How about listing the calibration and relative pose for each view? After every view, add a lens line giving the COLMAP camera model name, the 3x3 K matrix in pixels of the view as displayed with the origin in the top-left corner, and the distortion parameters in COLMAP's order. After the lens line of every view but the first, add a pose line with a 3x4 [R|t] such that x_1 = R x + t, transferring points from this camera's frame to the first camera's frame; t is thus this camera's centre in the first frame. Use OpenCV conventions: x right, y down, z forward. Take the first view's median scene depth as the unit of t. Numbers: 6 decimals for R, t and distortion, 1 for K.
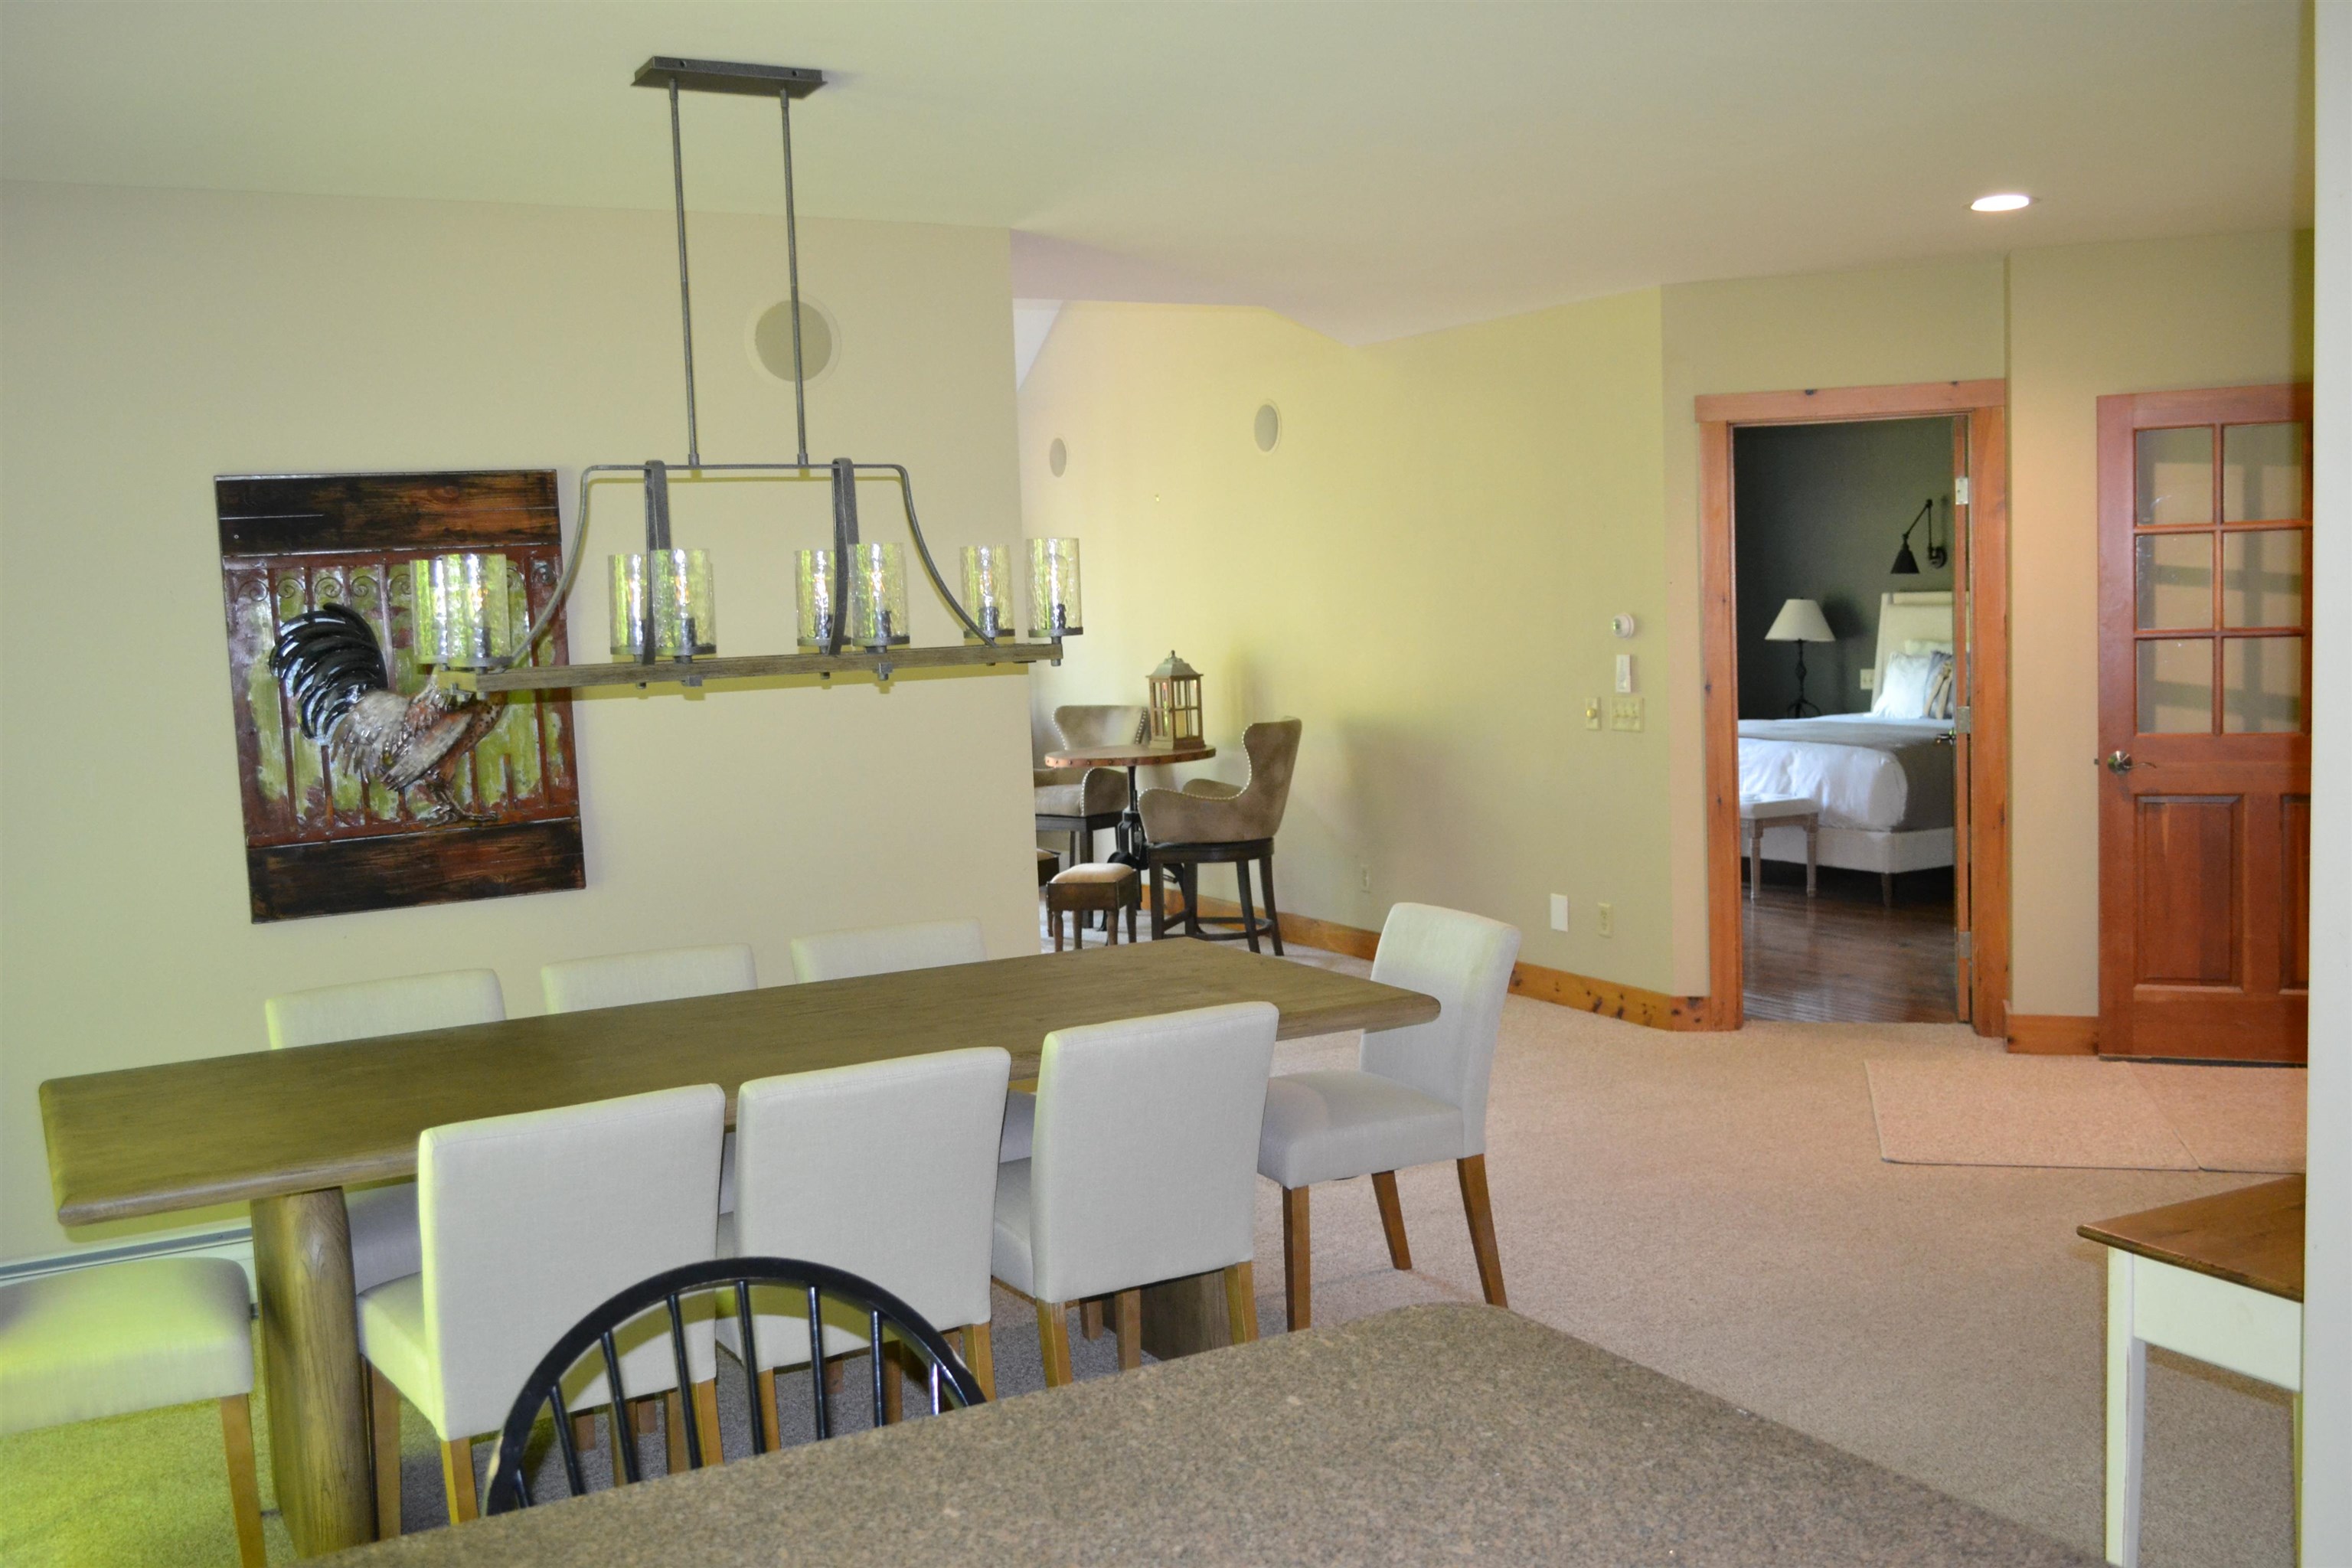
lens RADIAL K [[2180.7, 0, 1176.0], [0, 2180.7, 784.0], [0, 0, 1]] dist [0.004741, 0.003200]
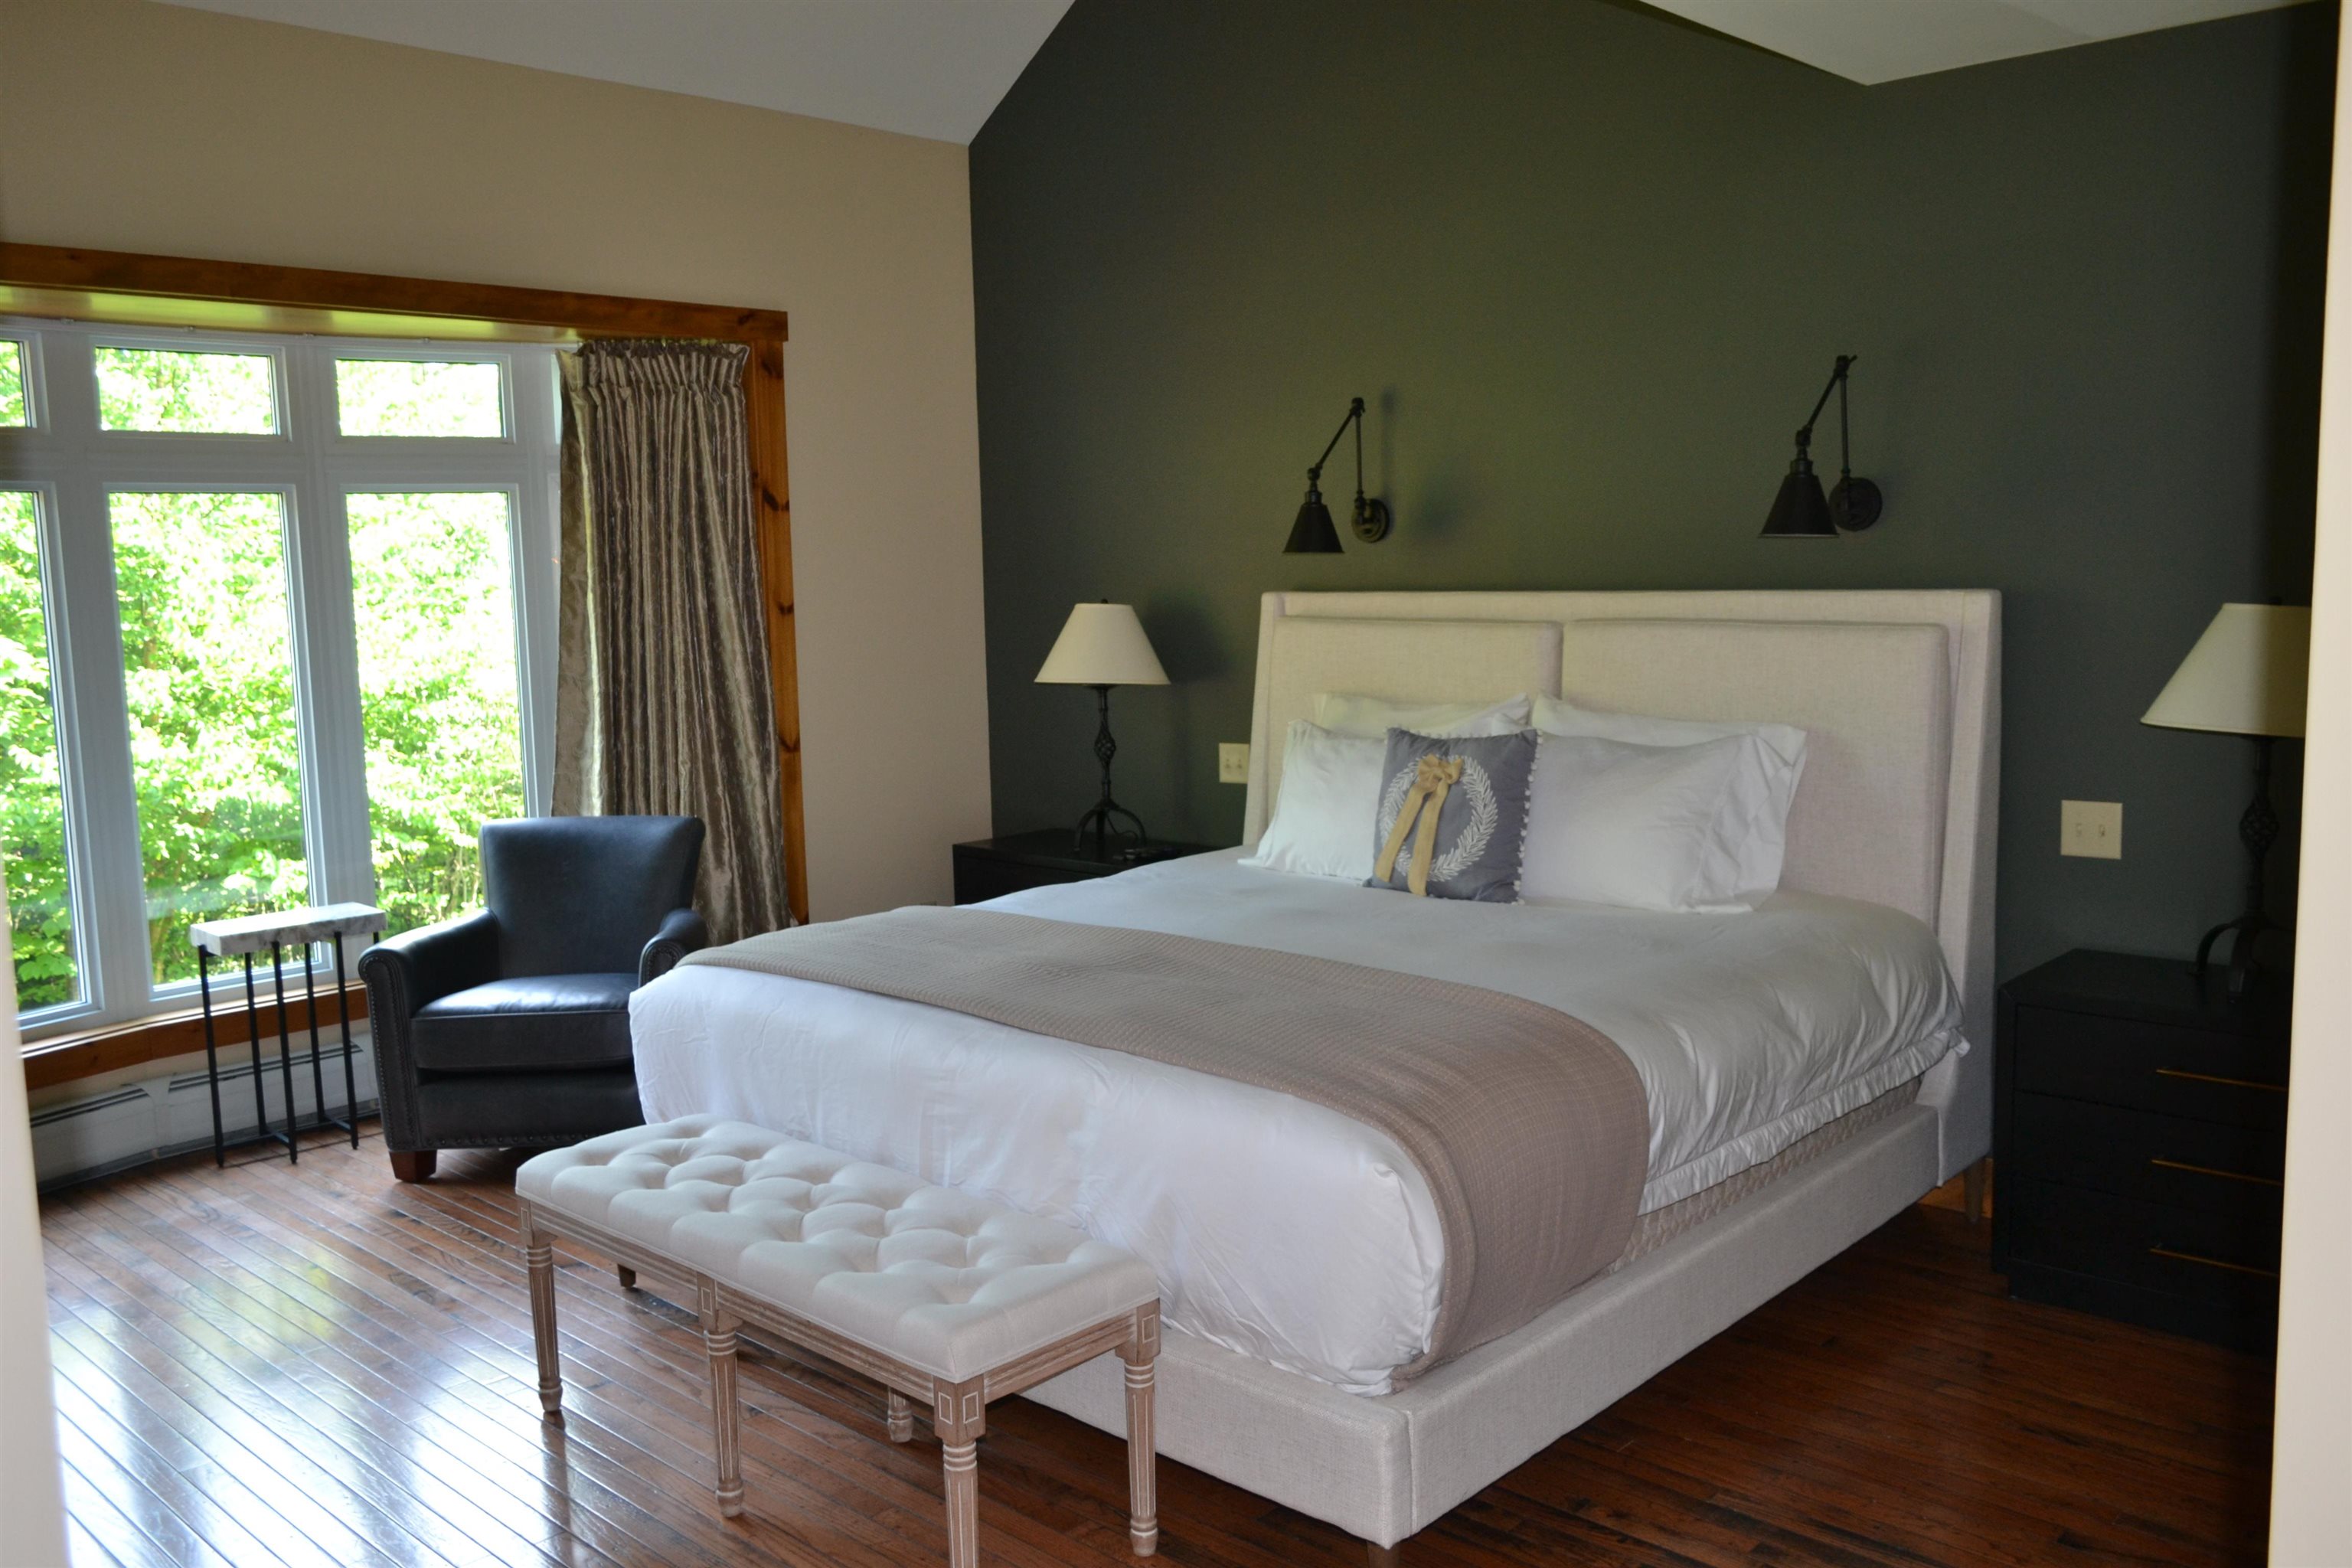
lens RADIAL K [[1900.8, 0, 1176.0], [0, 1900.8, 784.0], [0, 0, 1]] dist [-0.003817, -0.002934]
pose [[0.951954, -0.023896, 0.305308, 0.179651], [0.016668, 0.999516, 0.026259, -0.058047], [-0.305788, -0.019908, 0.951891, 0.619234]]
